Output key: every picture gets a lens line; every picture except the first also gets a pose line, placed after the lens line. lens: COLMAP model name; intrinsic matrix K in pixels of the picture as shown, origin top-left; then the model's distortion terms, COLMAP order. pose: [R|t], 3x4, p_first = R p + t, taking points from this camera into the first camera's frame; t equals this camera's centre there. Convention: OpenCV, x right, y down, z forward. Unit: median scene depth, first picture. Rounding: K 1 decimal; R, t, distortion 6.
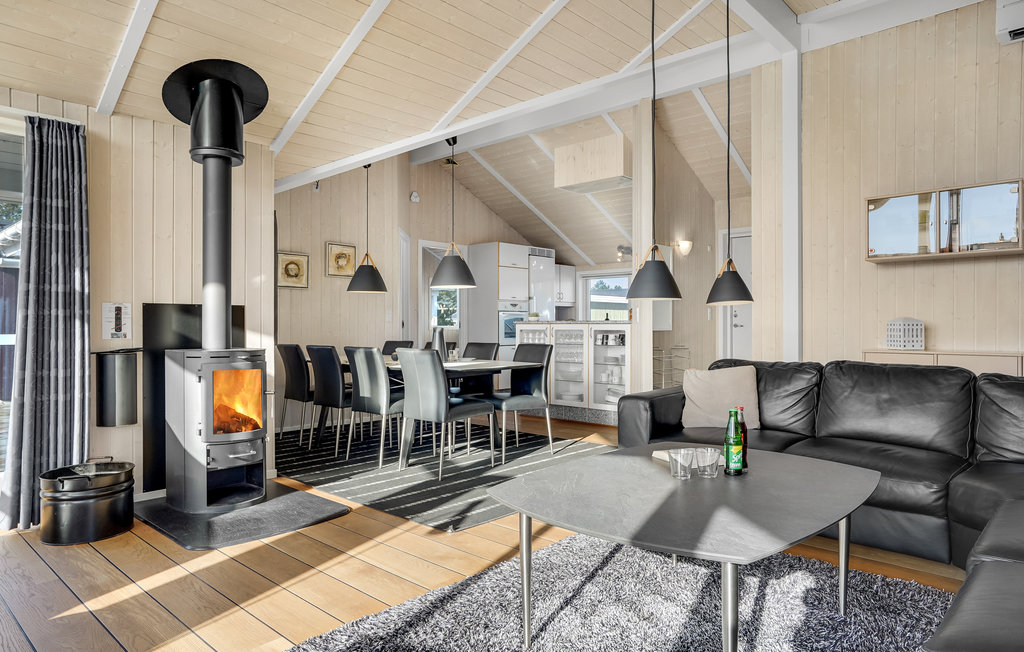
lens RADIAL K [[628.8, 0, 516.7], [0, 628.8, 327.6], [0, 0, 1]] dist [0.002412, -0.000037]
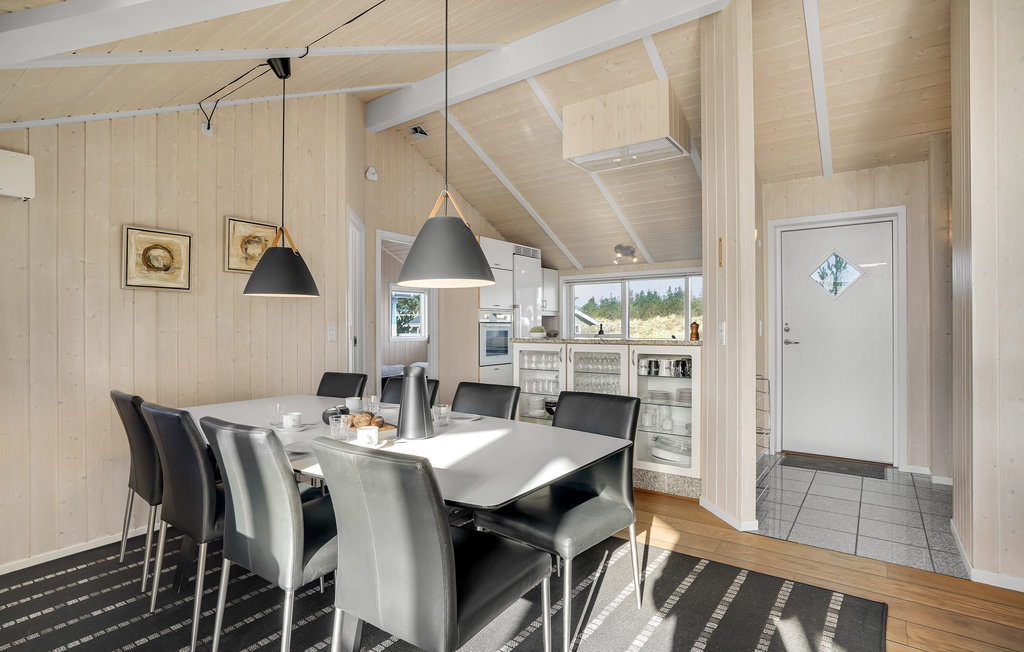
lens RADIAL K [[504.0, 0, 510.5], [0, 504.0, 324.1], [0, 0, 1]] dist [-0.019618, 0.000288]
pose [[0.994794, -0.000879, 0.101903, -0.066270], [0.001982, 0.999941, -0.010724, -0.021509], [-0.101887, 0.010870, 0.994737, 0.442740]]
